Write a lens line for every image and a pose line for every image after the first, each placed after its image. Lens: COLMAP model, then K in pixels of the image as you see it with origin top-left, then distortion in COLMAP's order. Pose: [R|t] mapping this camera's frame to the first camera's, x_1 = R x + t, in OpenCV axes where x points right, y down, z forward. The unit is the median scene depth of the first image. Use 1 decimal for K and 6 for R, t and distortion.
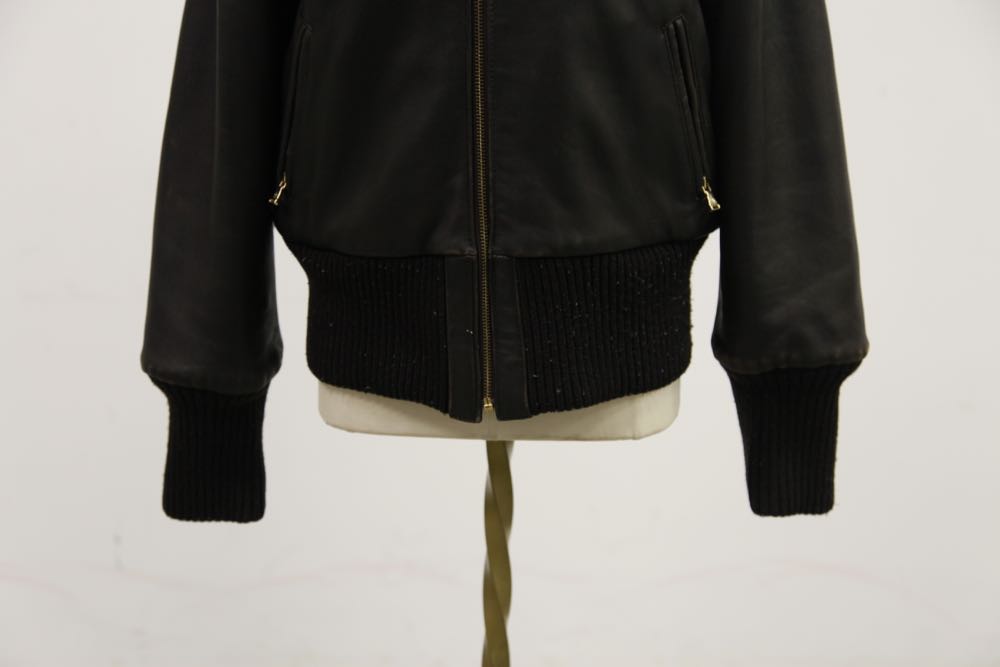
lens RADIAL K [[1632.6, 0, 500.0], [0, 1632.6, 333.5], [0, 0, 1]] dist [-0.016751, -0.028394]
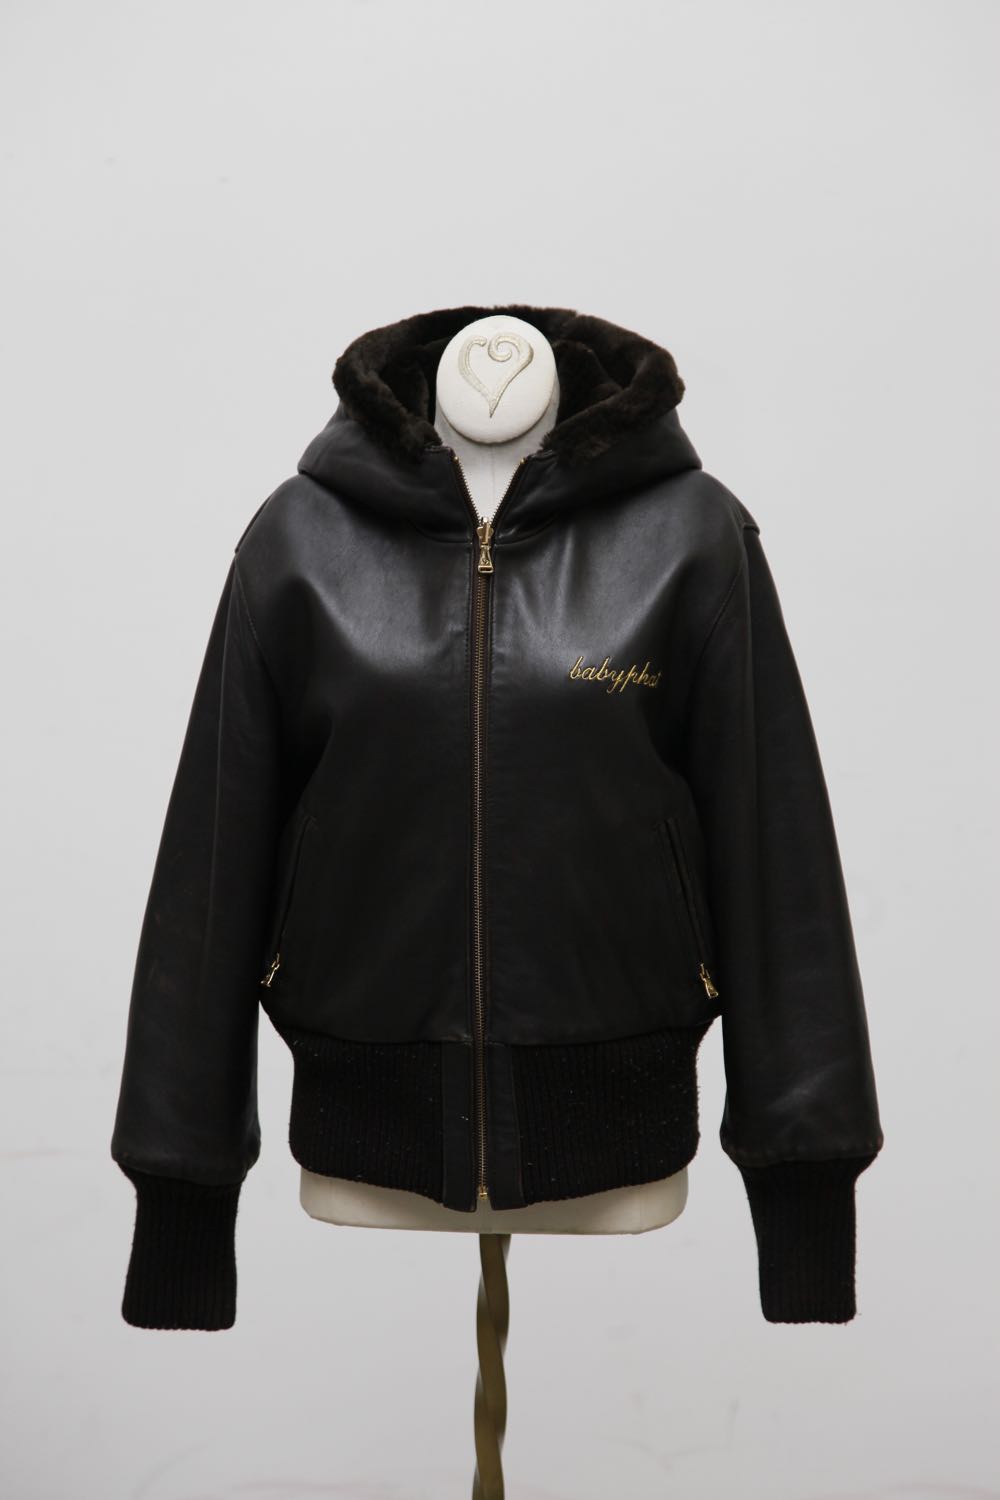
lens RADIAL K [[4078.1, 0, 500.0], [0, 4078.1, 750.0], [0, 0, 1]] dist [0.465995, 5.157679]
pose [[0.999958, 0.008828, -0.002500, 0.006762], [-0.009021, 0.995720, -0.091977, 0.004471], [0.001678, 0.091995, 0.995758, -1.461672]]
